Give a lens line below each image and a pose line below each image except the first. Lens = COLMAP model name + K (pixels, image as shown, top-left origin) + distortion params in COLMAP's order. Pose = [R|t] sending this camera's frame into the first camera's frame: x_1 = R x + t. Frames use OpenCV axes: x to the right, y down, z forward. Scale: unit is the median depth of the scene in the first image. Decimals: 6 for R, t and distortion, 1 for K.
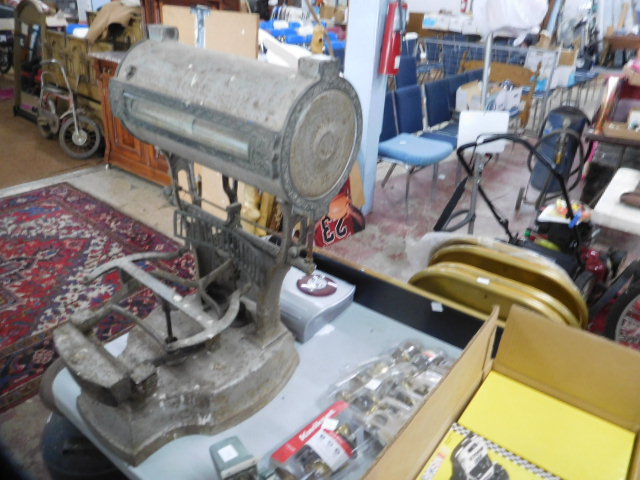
lens RADIAL K [[466.1, 0, 320.0], [0, 466.1, 240.0], [0, 0, 1]] dist [0.003109, 0.000104]
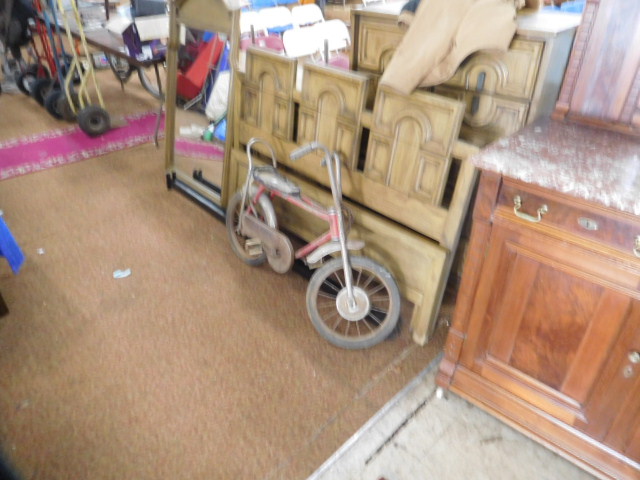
lens RADIAL K [[466.1, 0, 320.0], [0, 466.1, 240.0], [0, 0, 1]] dist [0.003109, 0.000104]
pose [[0.991532, 0.022549, -0.127892, -0.488563], [-0.013037, 0.997119, 0.074728, -0.312254], [0.129209, -0.072428, 0.988969, 0.556133]]
